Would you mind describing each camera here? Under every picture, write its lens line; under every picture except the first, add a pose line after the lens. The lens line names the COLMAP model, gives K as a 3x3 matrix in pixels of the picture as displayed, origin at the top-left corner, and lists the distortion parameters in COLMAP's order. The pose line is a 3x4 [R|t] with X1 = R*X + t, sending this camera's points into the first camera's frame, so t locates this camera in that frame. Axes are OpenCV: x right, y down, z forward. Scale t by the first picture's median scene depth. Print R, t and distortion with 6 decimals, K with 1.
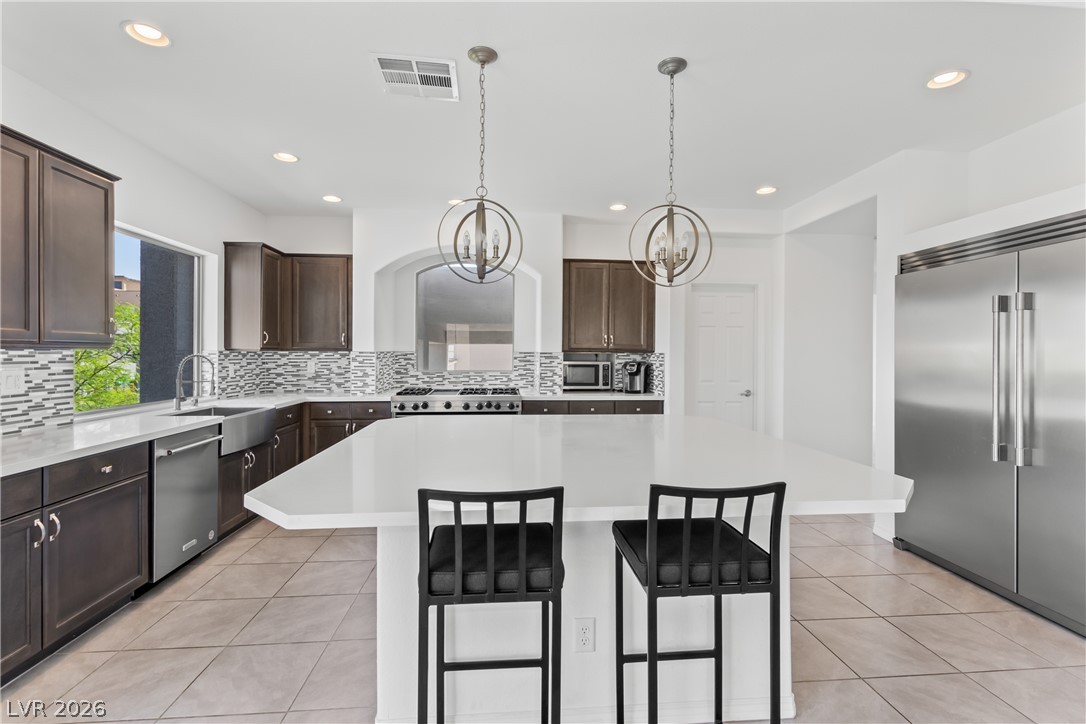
lens RADIAL K [[499.1, 0, 547.4], [0, 499.1, 353.1], [0, 0, 1]] dist [0.000475, -0.000104]
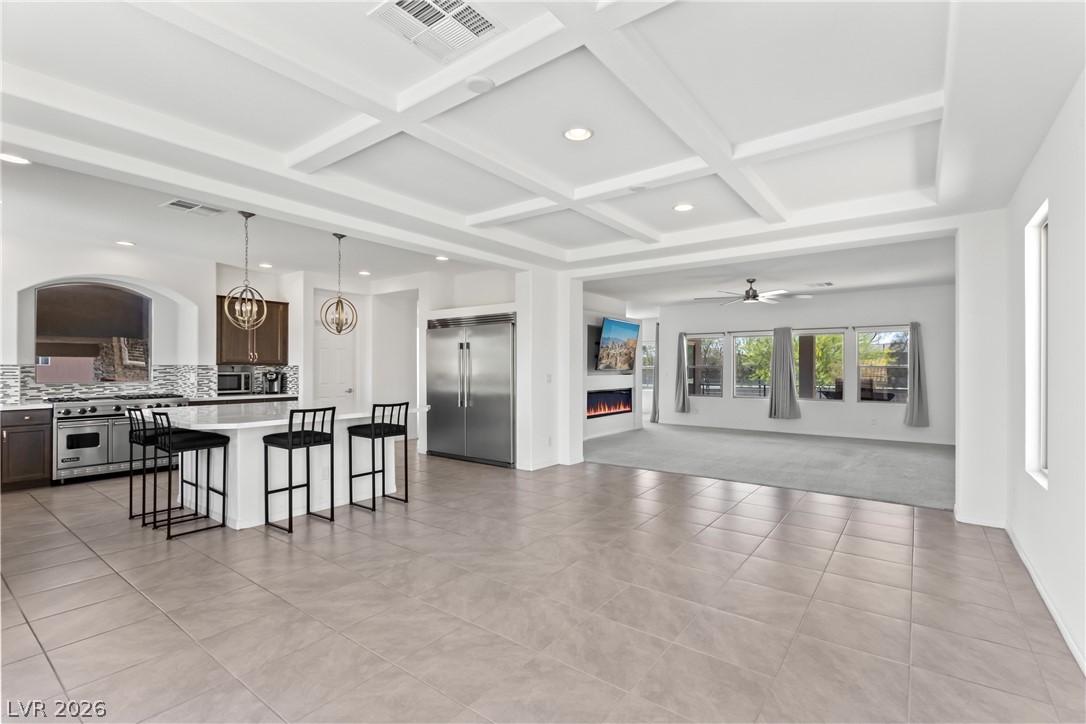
lens RADIAL K [[494.3, 0, 545.2], [0, 494.3, 367.5], [0, 0, 1]] dist [0.001785, -0.000052]
pose [[0.670276, -0.003309, 0.742104, -0.366437], [0.002403, 0.999994, 0.002289, 0.003729], [-0.742108, 0.000249, 0.670280, -0.546064]]
